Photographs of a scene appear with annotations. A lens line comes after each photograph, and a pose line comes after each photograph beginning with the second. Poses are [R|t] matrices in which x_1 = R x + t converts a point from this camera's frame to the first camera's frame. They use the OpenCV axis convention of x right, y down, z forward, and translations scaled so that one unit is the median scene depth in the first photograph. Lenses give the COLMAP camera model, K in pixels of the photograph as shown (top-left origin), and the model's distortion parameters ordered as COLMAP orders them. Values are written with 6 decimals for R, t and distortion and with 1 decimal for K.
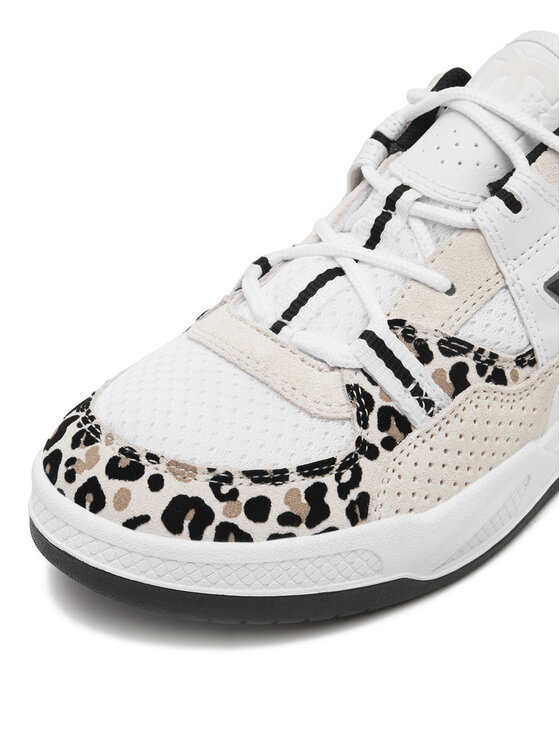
lens RADIAL K [[1308.1, 0, 280.0], [0, 1308.1, 373.0], [0, 0, 1]] dist [-0.272545, -0.114803]
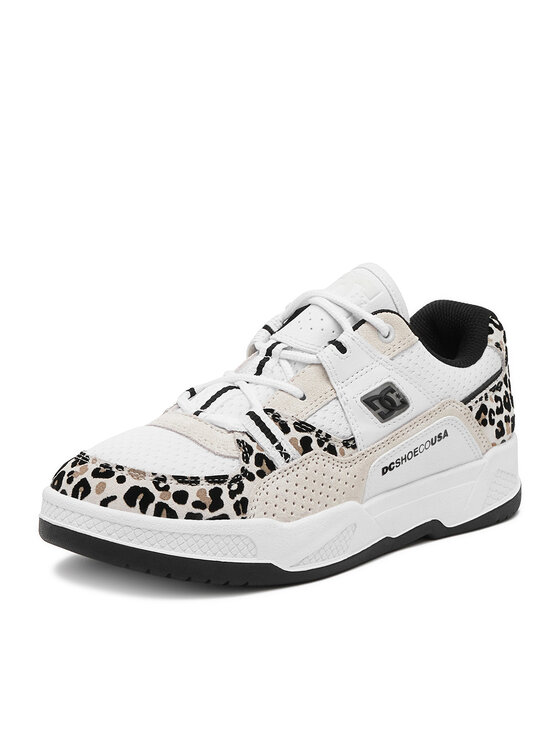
lens RADIAL K [[1054.9, 0, 280.0], [0, 1054.9, 373.0], [0, 0, 1]] dist [-0.381170, -0.012831]
pose [[0.997761, 0.036613, 0.055970, 0.027492], [-0.020252, 0.962957, -0.268895, 0.288388], [-0.063741, 0.267159, 0.961542, -0.322596]]
